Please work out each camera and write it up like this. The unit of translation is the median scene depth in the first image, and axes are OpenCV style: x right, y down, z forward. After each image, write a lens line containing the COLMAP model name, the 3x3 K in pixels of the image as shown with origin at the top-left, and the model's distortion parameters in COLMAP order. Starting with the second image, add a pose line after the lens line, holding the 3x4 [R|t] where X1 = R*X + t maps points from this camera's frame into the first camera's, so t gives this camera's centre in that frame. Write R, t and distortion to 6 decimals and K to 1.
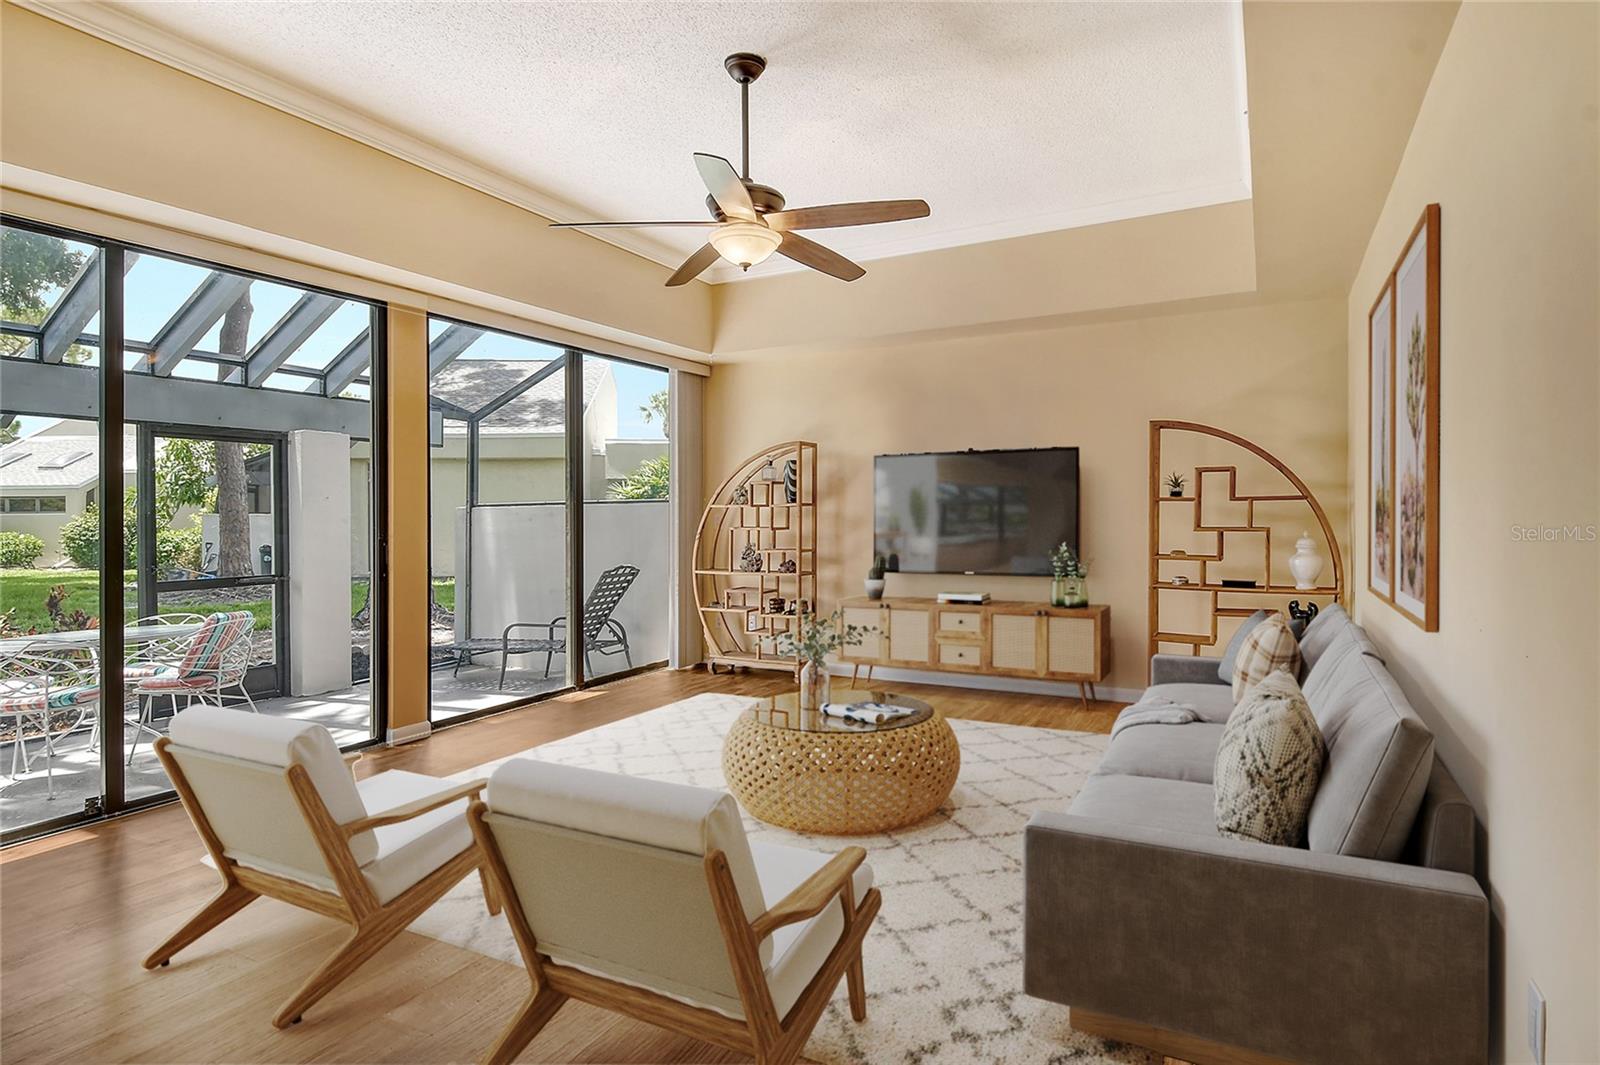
lens RADIAL K [[848.1, 0, 794.5], [0, 848.1, 524.8], [0, 0, 1]] dist [0.001885, -0.005395]
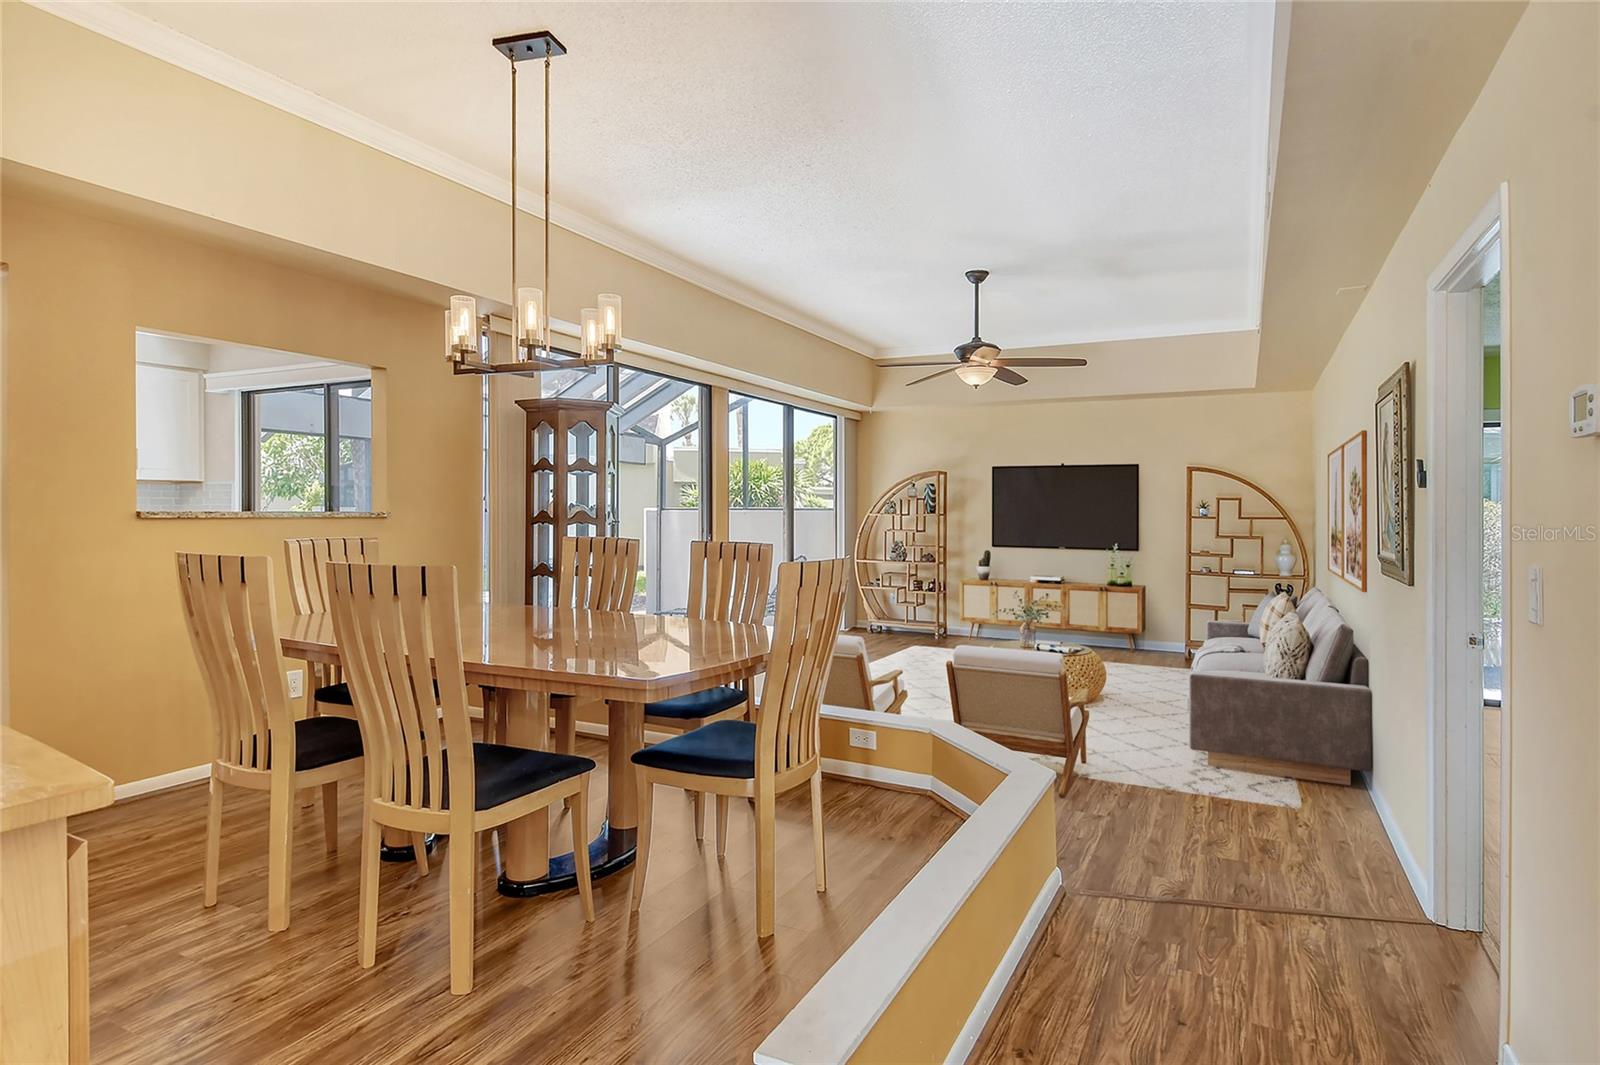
lens RADIAL K [[848.1, 0, 800.6], [0, 848.1, 523.2], [0, 0, 1]] dist [0.001885, -0.005395]
pose [[0.998536, 0.005899, 0.053763, -0.373784], [-0.007075, 0.999740, 0.021697, -0.048171], [-0.053621, -0.022046, 0.998318, -0.517157]]
